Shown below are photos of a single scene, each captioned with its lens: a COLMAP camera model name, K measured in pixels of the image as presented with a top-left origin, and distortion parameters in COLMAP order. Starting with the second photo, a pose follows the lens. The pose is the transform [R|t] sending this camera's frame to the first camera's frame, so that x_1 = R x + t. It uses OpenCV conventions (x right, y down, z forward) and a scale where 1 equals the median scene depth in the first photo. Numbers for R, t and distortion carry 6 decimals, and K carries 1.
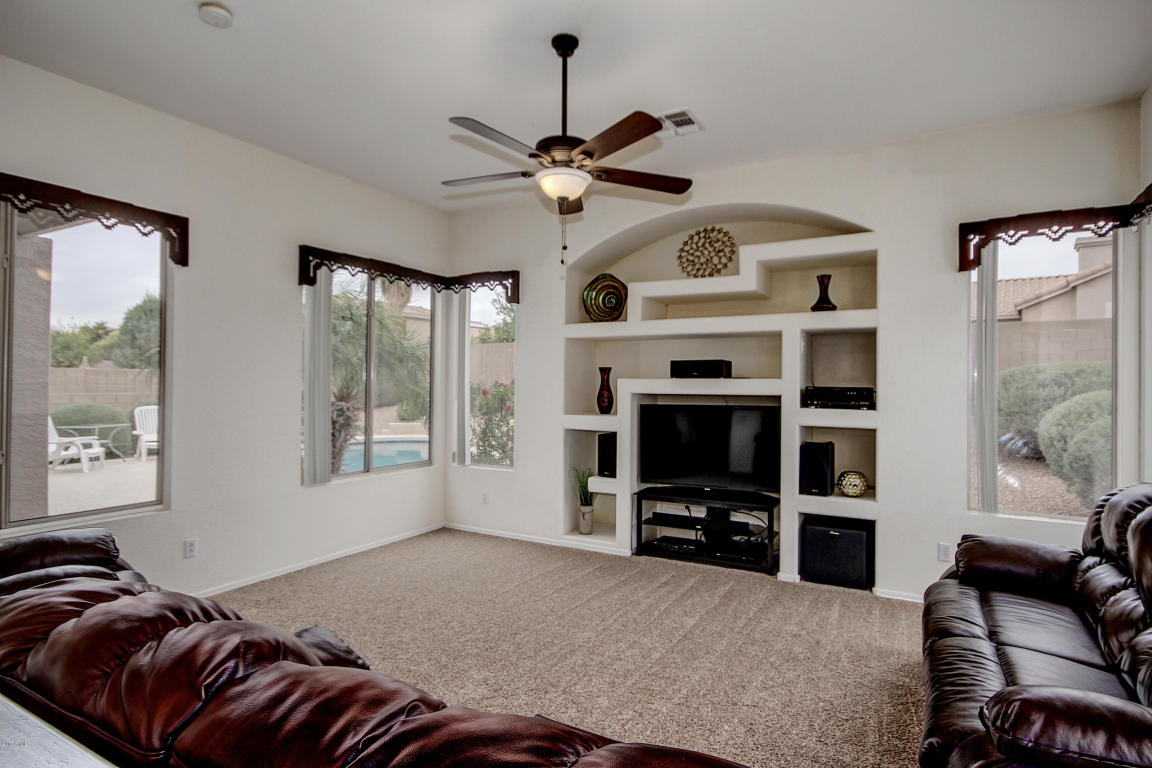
lens RADIAL K [[605.5, 0, 584.9], [0, 605.5, 380.3], [0, 0, 1]] dist [0.016077, 0.000320]
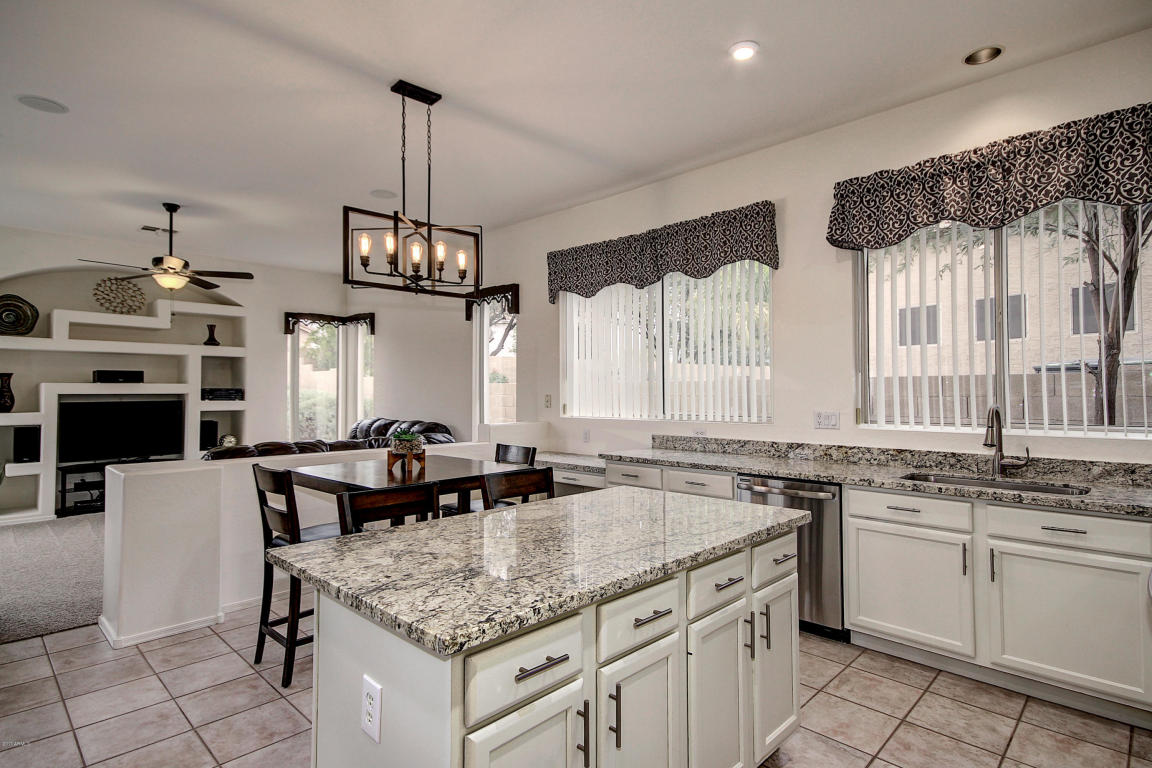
lens RADIAL K [[605.5, 0, 574.8], [0, 605.5, 384.9], [0, 0, 1]] dist [0.016077, 0.000320]
pose [[0.277925, 0.005199, 0.960589, -0.985173], [-0.004989, 0.999980, -0.003969, 0.002262], [-0.960590, -0.003690, 0.277946, -0.489465]]
